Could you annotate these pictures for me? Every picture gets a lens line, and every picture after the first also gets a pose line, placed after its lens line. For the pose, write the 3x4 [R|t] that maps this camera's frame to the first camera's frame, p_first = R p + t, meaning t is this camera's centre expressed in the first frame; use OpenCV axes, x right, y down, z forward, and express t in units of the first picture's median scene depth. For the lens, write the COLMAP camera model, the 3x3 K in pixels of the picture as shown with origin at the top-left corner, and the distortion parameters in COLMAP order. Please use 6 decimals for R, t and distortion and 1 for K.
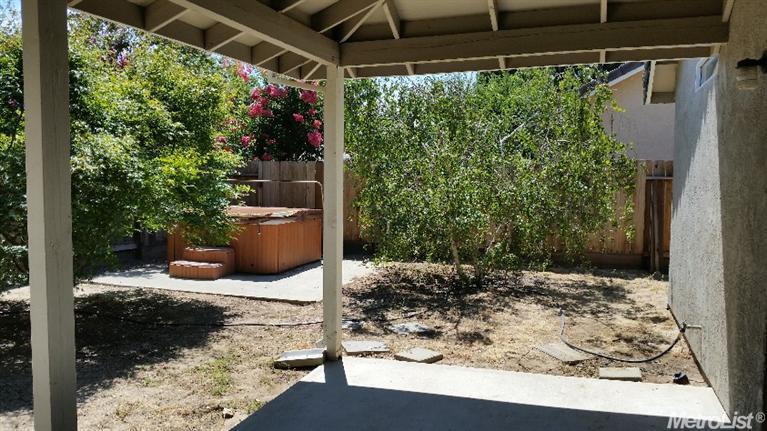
lens RADIAL K [[642.8, 0, 383.5], [0, 642.8, 215.5], [0, 0, 1]] dist [0.151869, 0.000060]
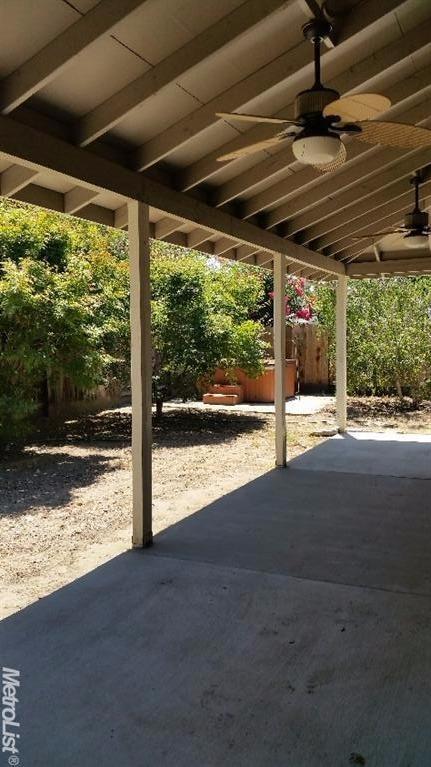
lens RADIAL K [[642.8, 0, 212.6], [0, 642.8, 353.3], [0, 0, 1]] dist [0.151869, 0.000060]
pose [[0.994426, -0.005871, -0.105272, -0.154365], [0.000563, 0.998730, -0.050382, 0.055100], [0.105434, 0.050042, 0.993166, -0.547702]]
